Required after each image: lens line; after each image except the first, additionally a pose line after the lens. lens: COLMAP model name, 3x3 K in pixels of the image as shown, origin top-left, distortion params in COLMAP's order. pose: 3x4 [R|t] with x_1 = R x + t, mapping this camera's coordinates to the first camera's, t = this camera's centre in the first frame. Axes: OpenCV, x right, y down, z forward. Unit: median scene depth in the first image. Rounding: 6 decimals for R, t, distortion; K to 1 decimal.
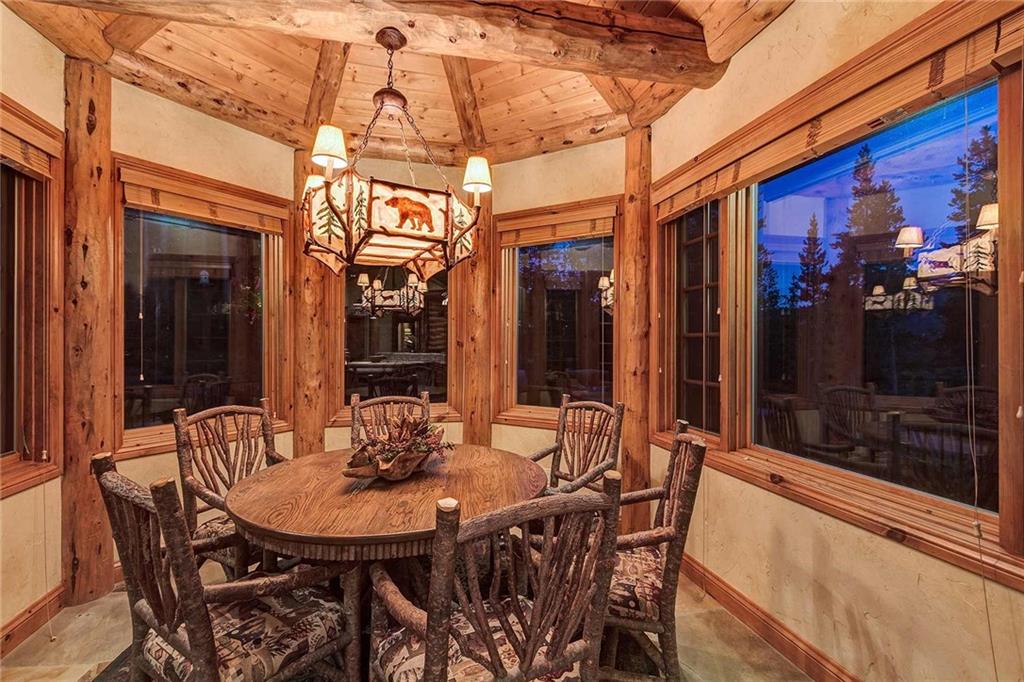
lens RADIAL K [[488.9, 0, 512.0], [0, 488.9, 341.0], [0, 0, 1]] dist [0.003024, -0.000298]
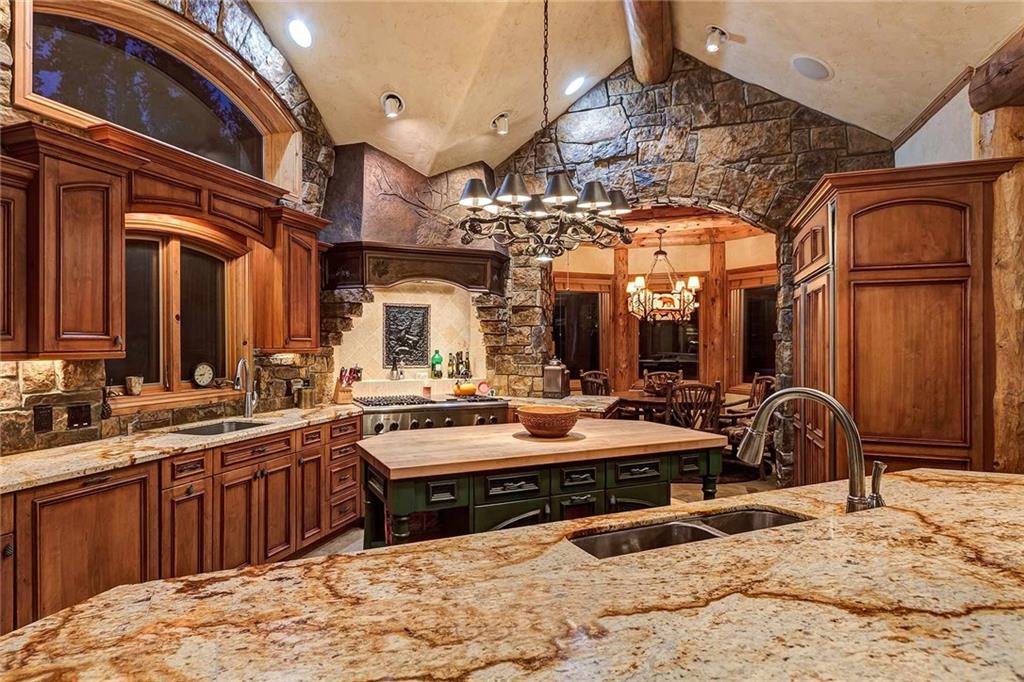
lens RADIAL K [[406.1, 0, 512.0], [0, 406.1, 341.0], [0, 0, 1]] dist [0.001220, -0.000016]
pose [[0.816897, -0.002876, -0.576777, 0.185887], [-0.000765, 0.999981, -0.006069, -0.003757], [0.576783, 0.005399, 0.816879, -0.645247]]
